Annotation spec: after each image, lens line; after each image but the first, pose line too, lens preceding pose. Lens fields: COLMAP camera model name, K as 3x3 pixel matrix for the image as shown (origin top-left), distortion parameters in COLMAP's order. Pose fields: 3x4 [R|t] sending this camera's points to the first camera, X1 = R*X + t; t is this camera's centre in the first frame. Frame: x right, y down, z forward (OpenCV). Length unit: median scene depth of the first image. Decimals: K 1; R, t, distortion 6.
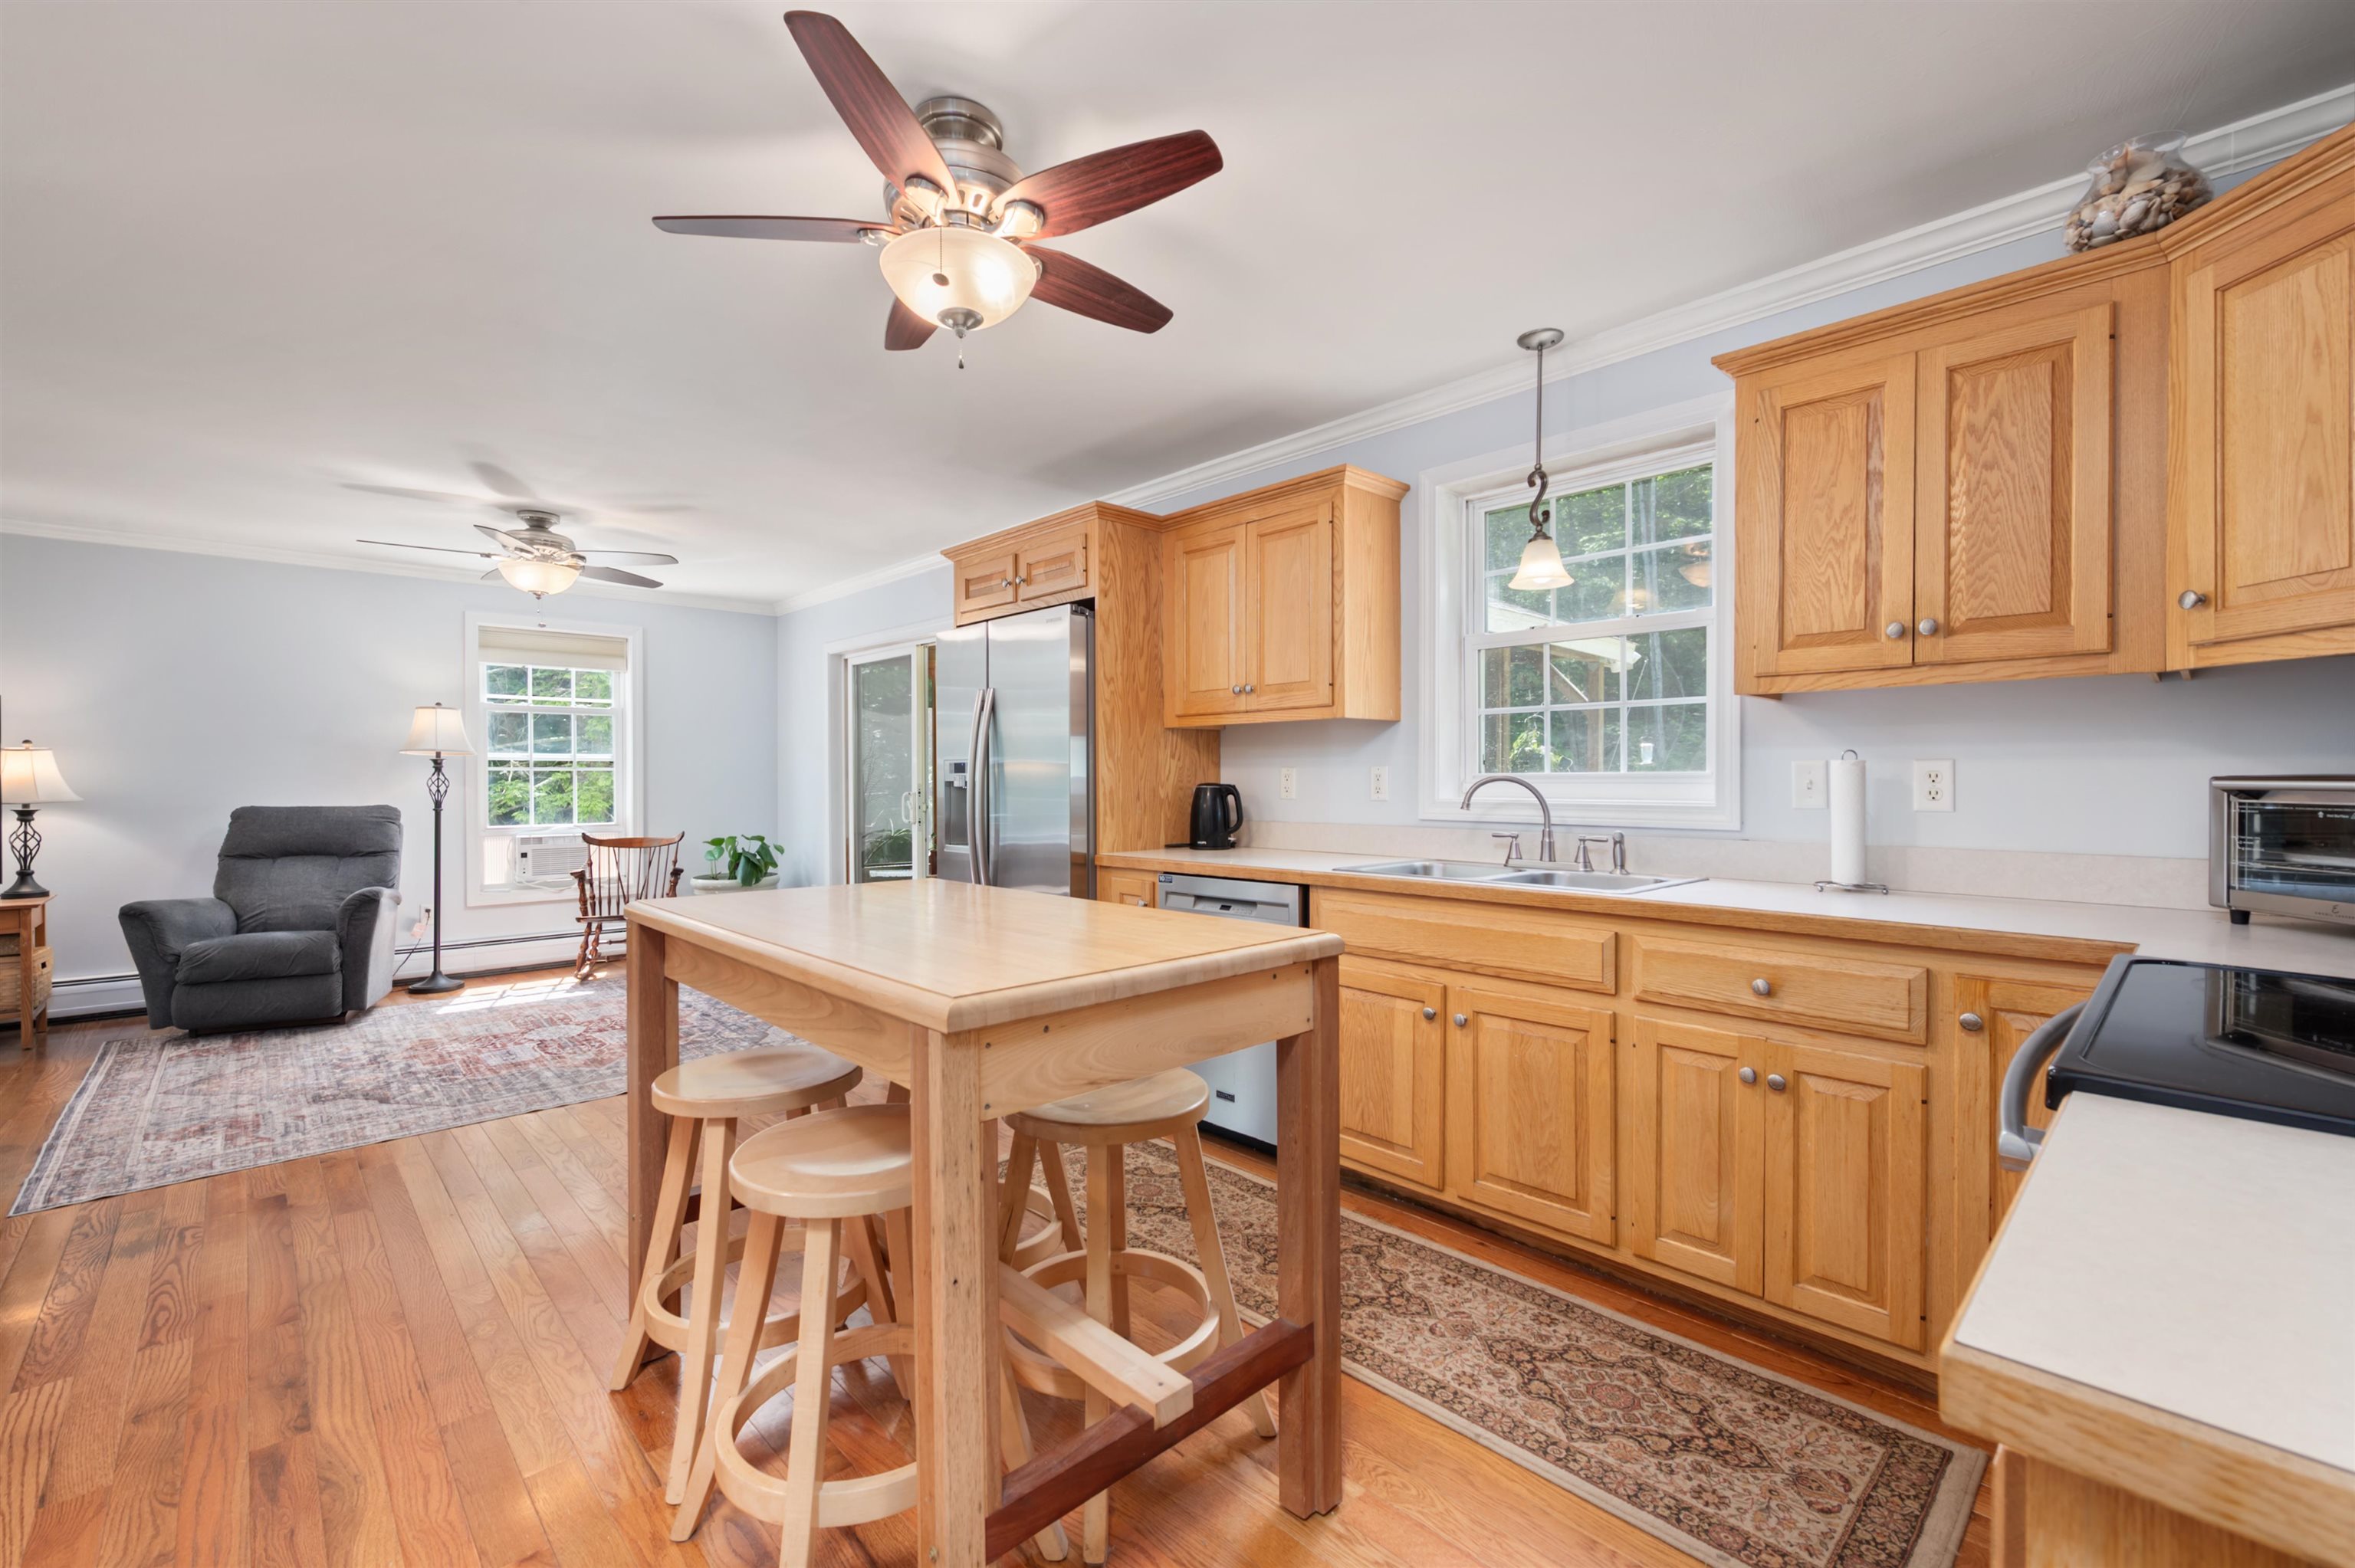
lens RADIAL K [[998.5, 0, 1169.3], [0, 998.5, 786.2], [0, 0, 1]] dist [0.001445, 0.000044]
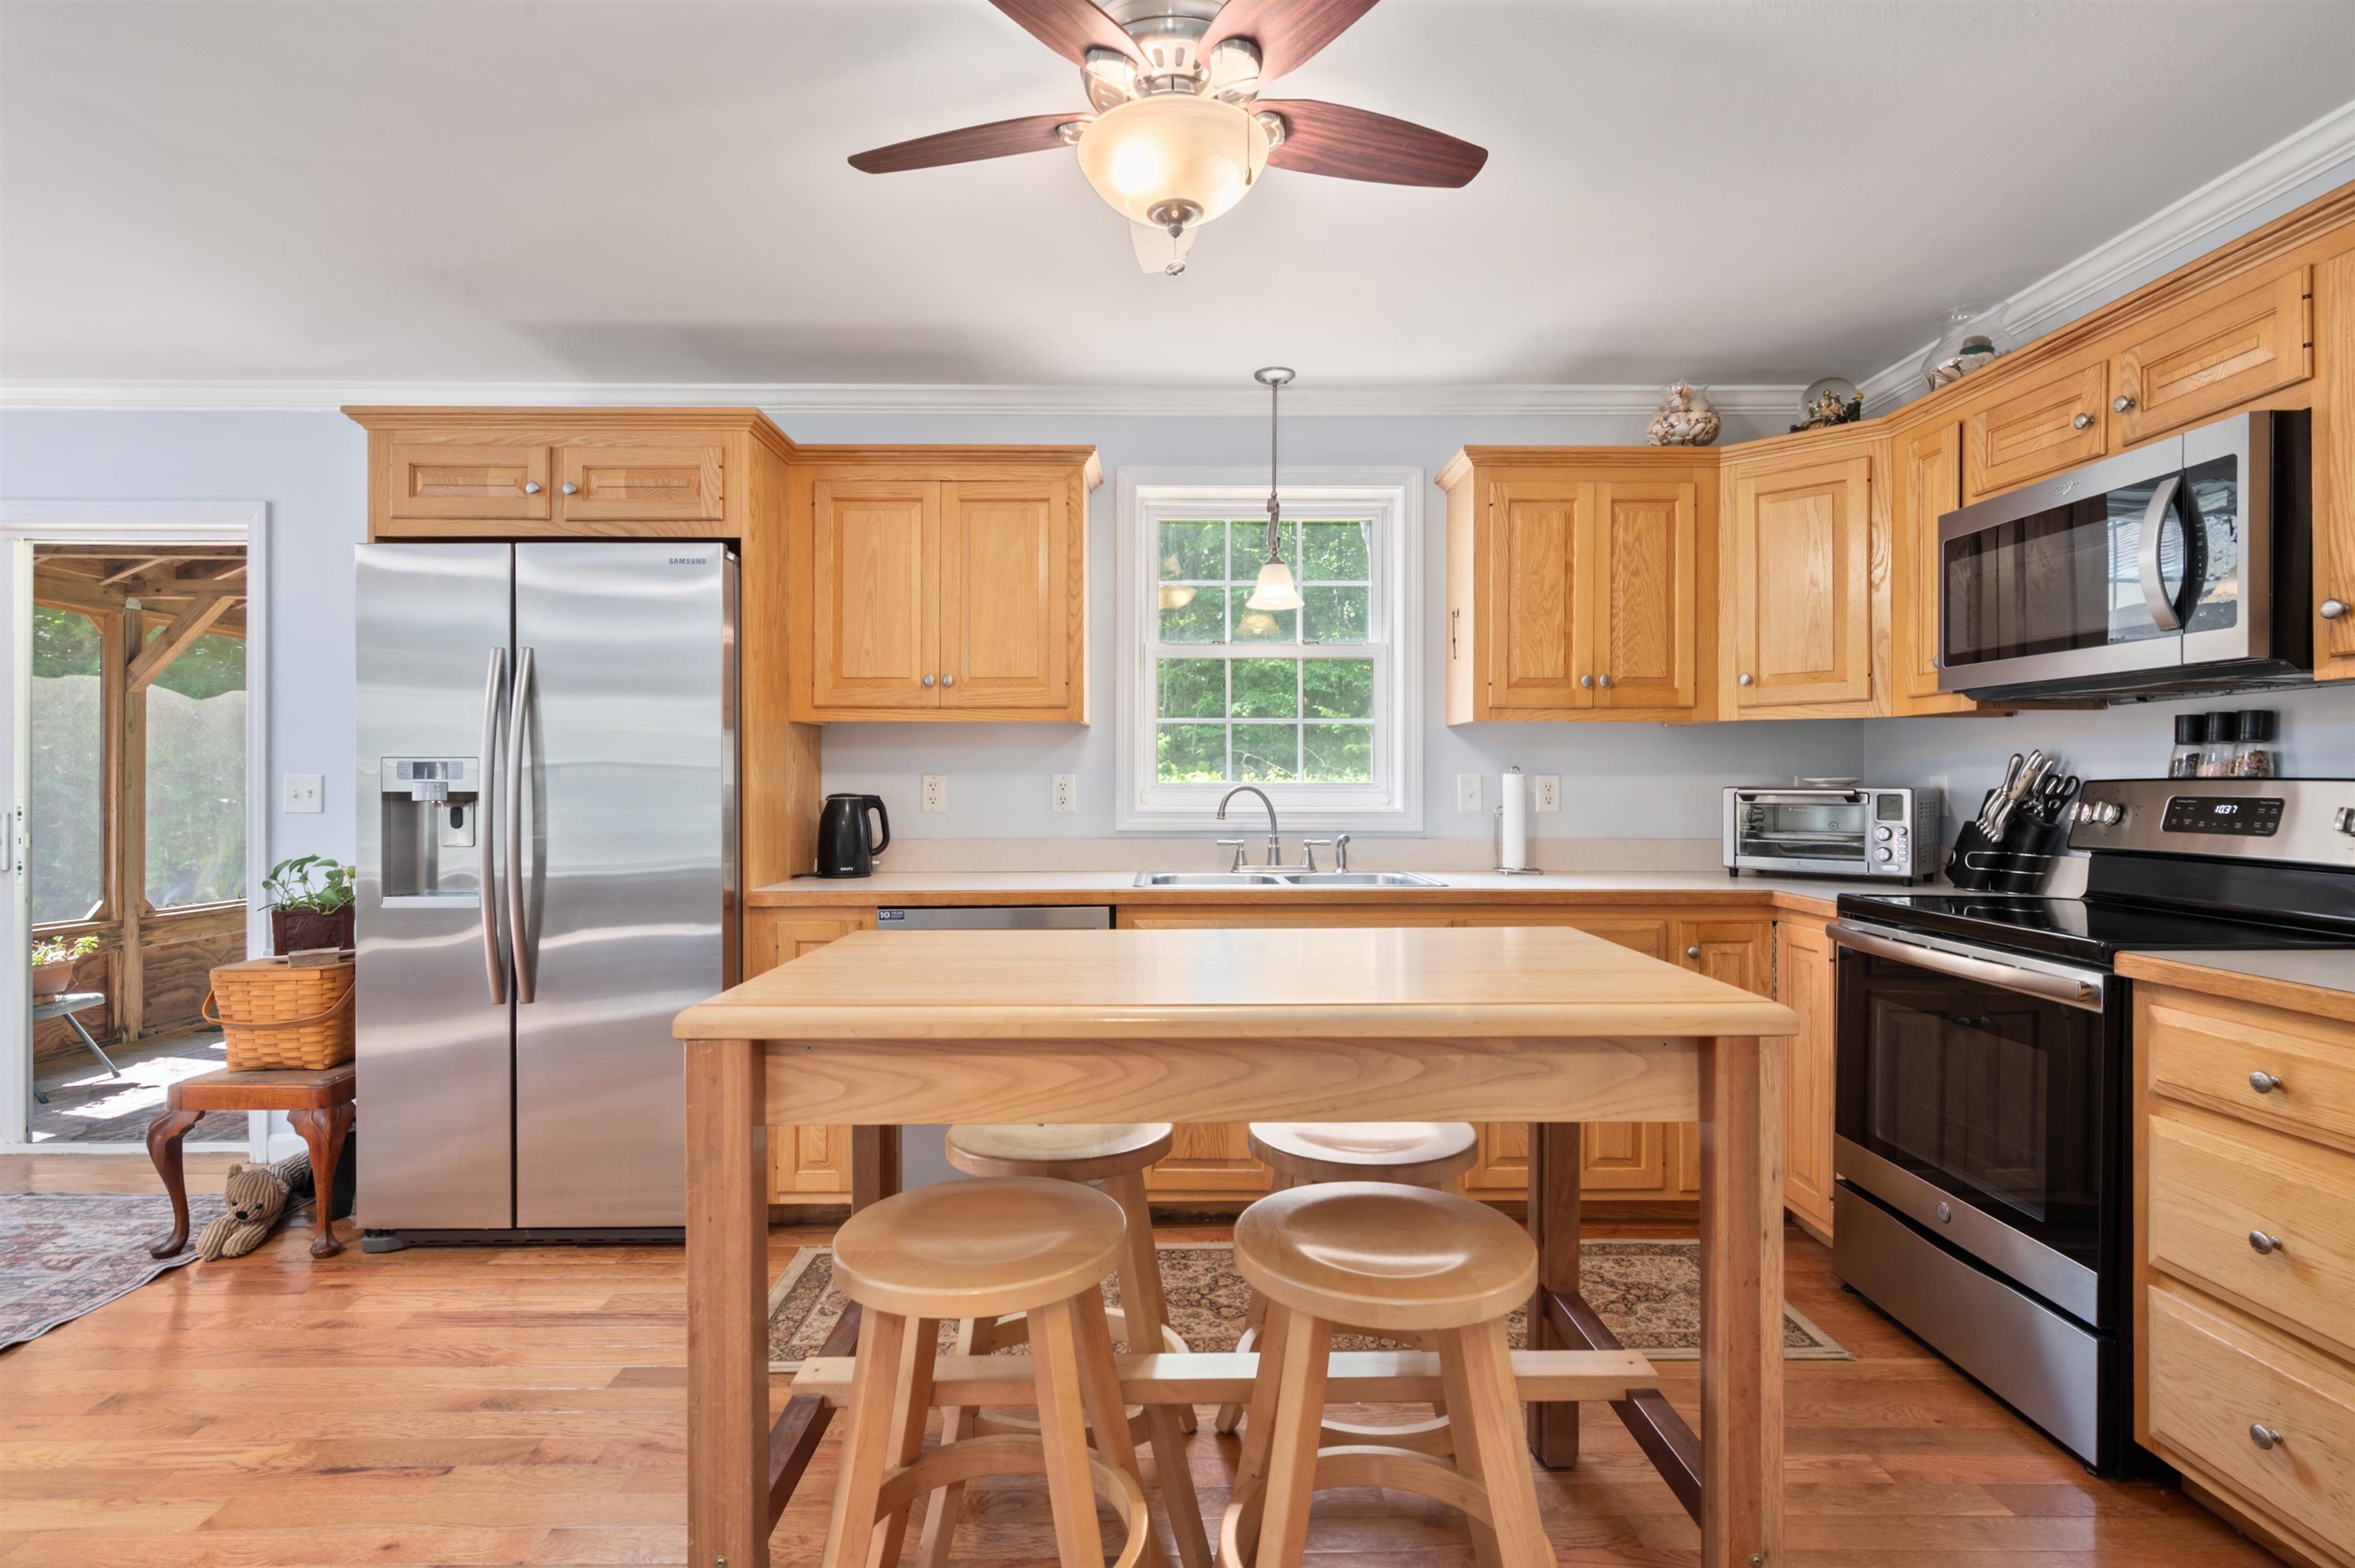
lens RADIAL K [[1134.9, 0, 1175.3], [0, 1134.9, 788.5], [0, 0, 1]] dist [0.000344, 0.000797]
pose [[0.675555, -0.001158, 0.737309, -0.588982], [0.004566, 0.999986, -0.002613, -0.004515], [-0.737295, 0.005131, 0.675551, 0.262776]]
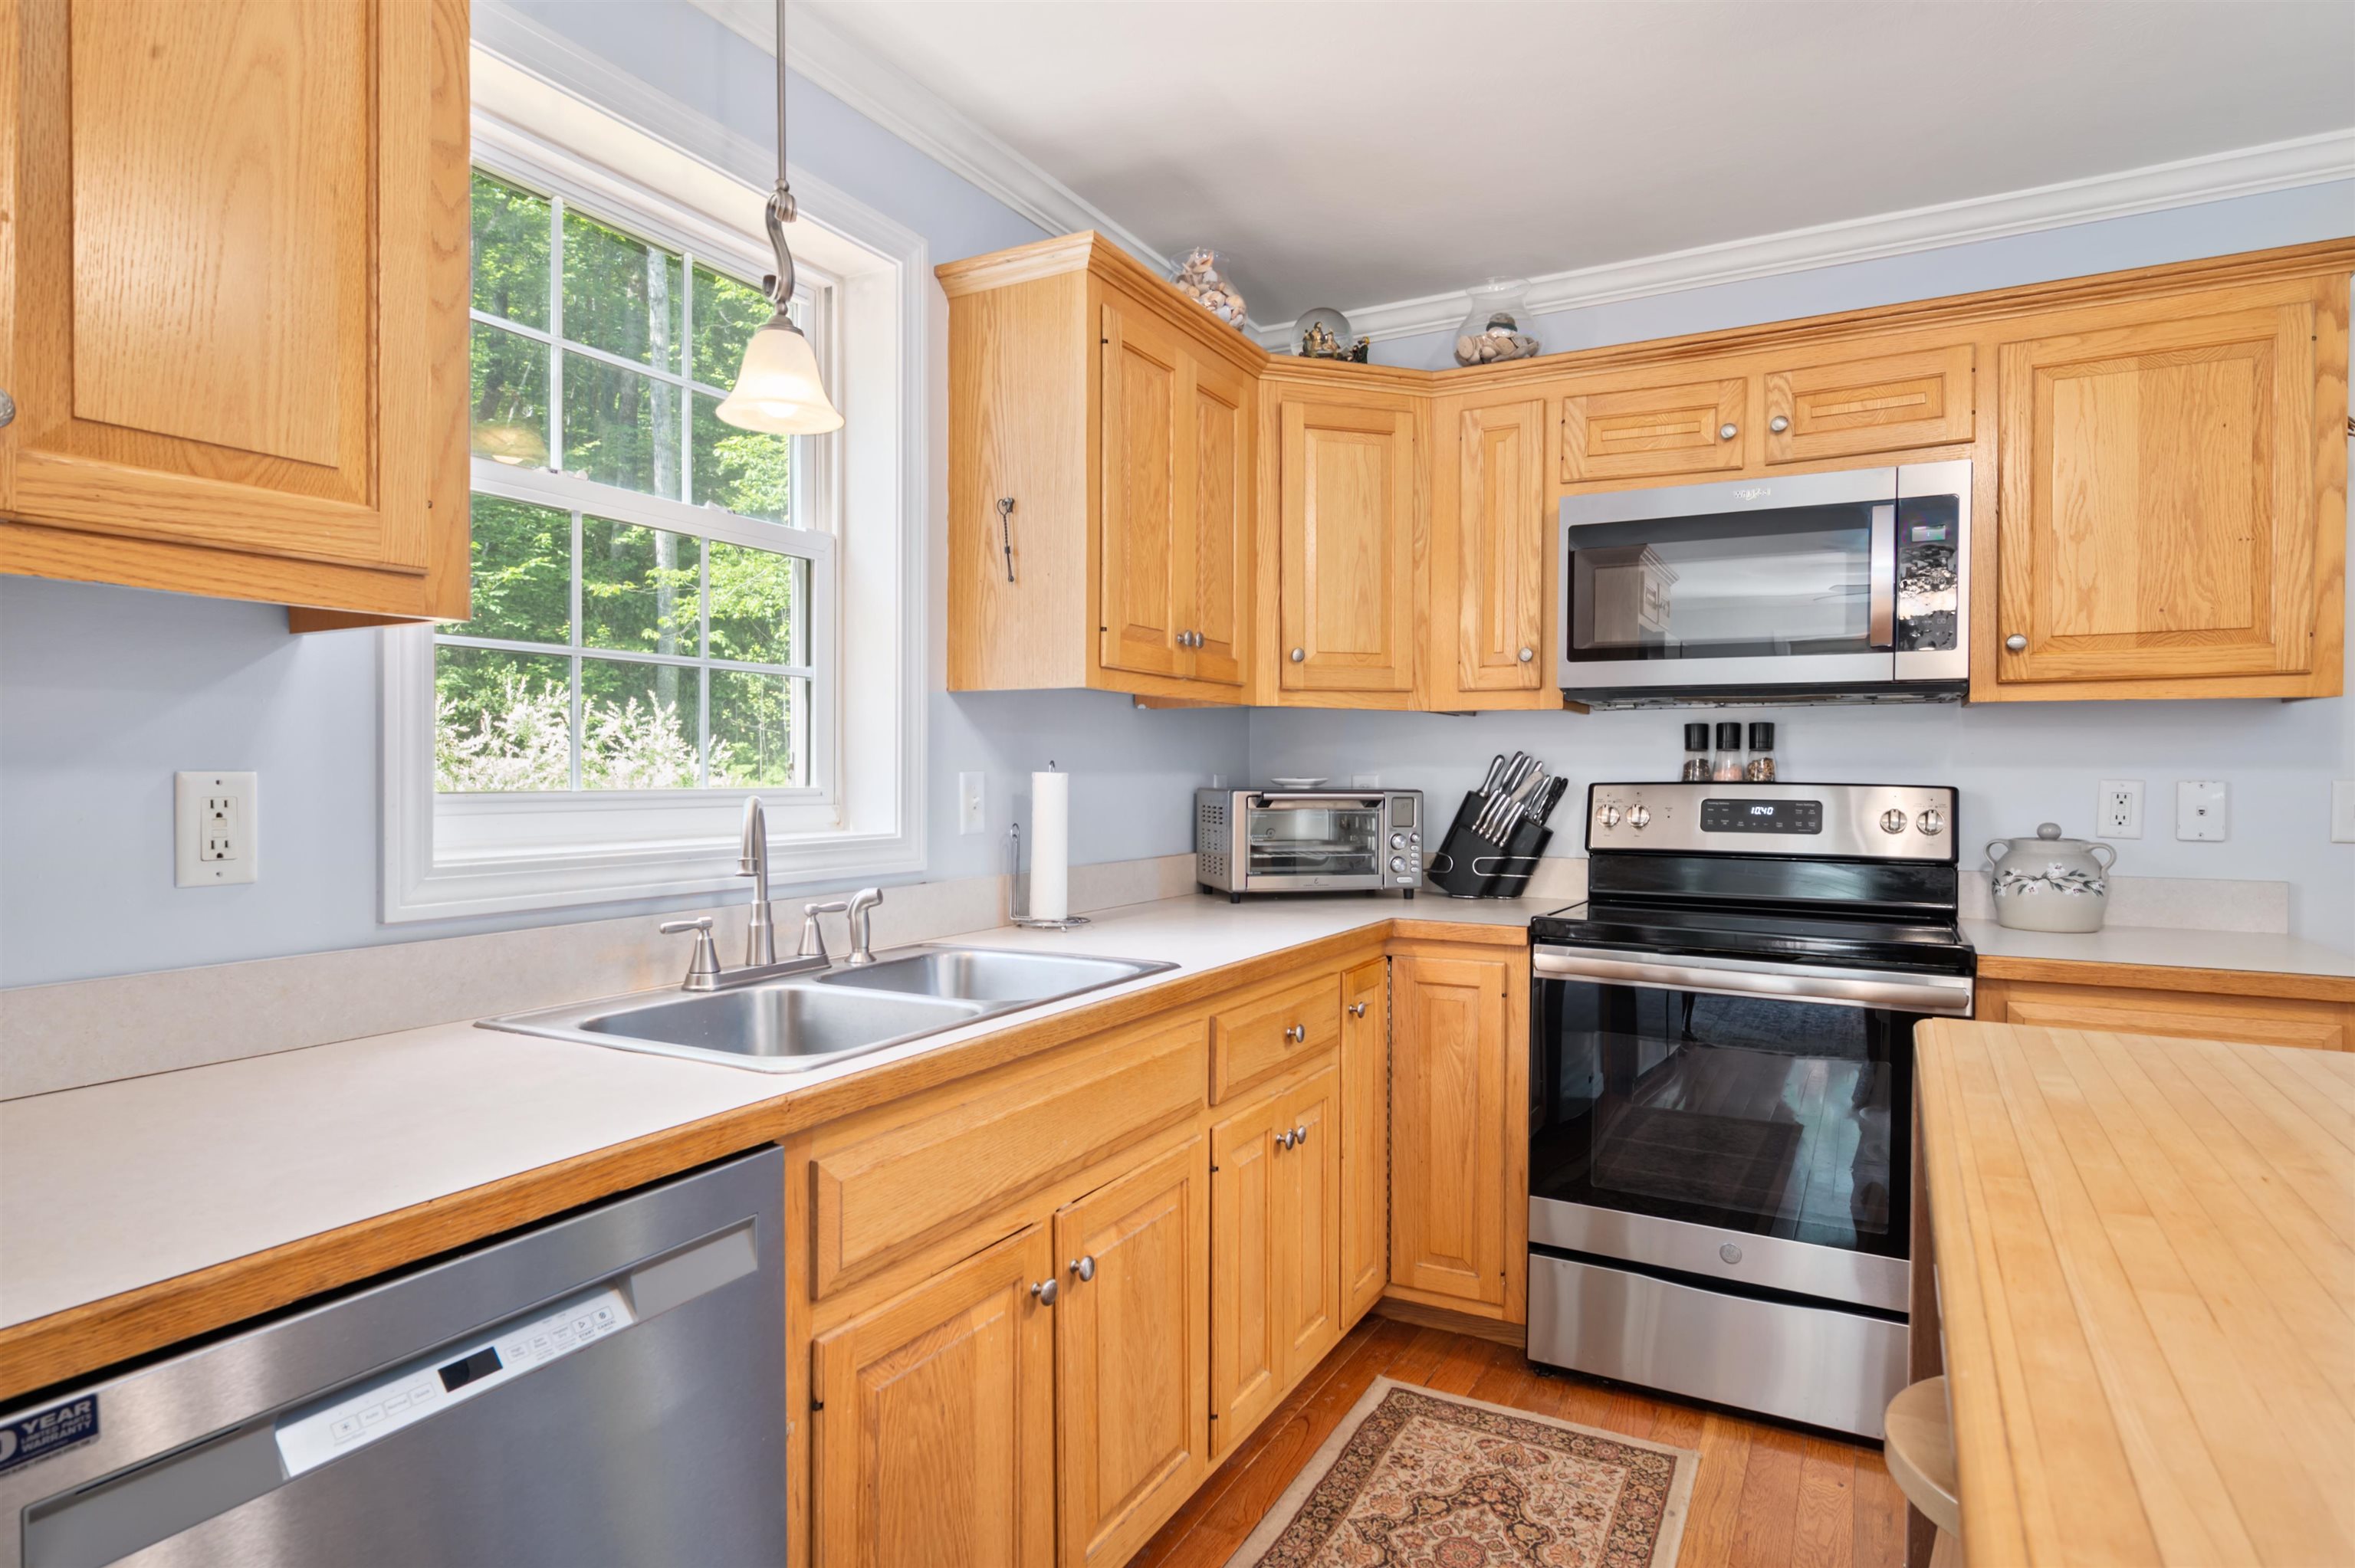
lens RADIAL K [[1282.1, 0, 1171.2], [0, 1282.1, 785.9], [0, 0, 1]] dist [-0.003692, 0.001402]
pose [[-0.310044, -0.010041, 0.950669, -0.310750], [0.005150, 0.999912, 0.012241, -0.022620], [-0.950708, 0.008691, -0.309964, 1.011689]]
